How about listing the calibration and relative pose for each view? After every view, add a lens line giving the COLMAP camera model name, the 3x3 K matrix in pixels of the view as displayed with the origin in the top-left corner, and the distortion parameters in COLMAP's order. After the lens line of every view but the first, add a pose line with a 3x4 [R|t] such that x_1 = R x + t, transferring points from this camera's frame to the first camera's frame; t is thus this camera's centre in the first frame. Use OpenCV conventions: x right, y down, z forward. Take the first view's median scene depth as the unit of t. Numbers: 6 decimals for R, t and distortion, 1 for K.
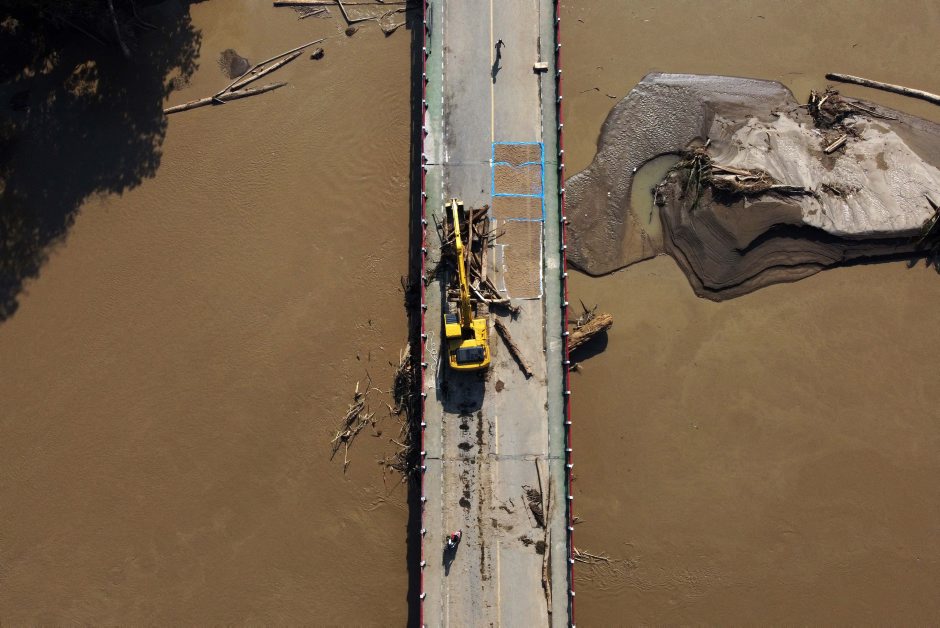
lens RADIAL K [[695.2, 0, 470.0], [0, 695.2, 317.2], [0, 0, 1]] dist [-0.005791, -0.003569]
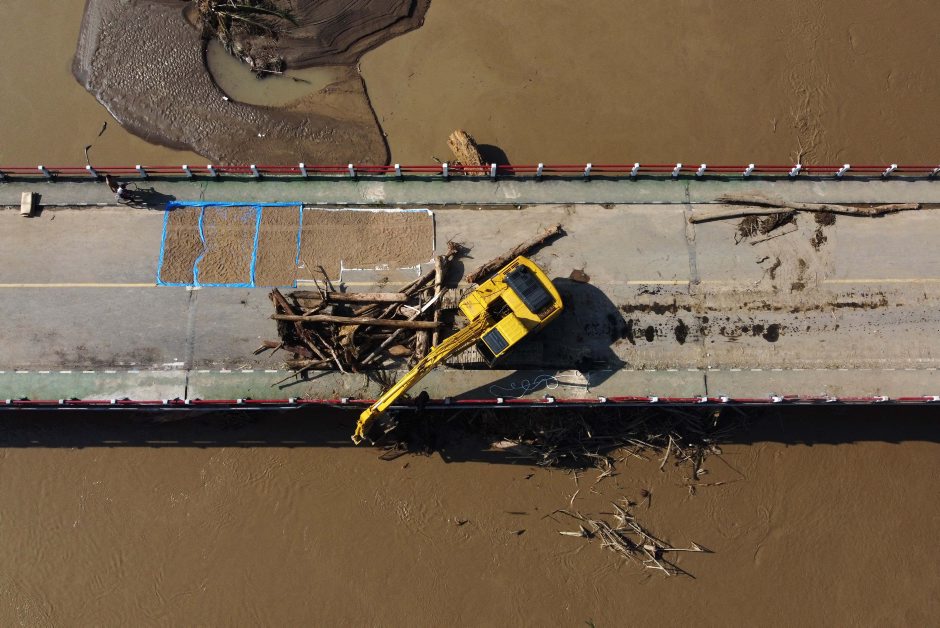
lens RADIAL K [[695.2, 0, 464.4], [0, 695.2, 313.4], [0, 0, 1]] dist [-0.005791, -0.003569]
pose [[-0.001401, -0.967797, 0.251728, -0.137111], [0.989081, 0.035756, 0.142969, -0.083359], [-0.147366, 0.249180, 0.957180, 0.430378]]
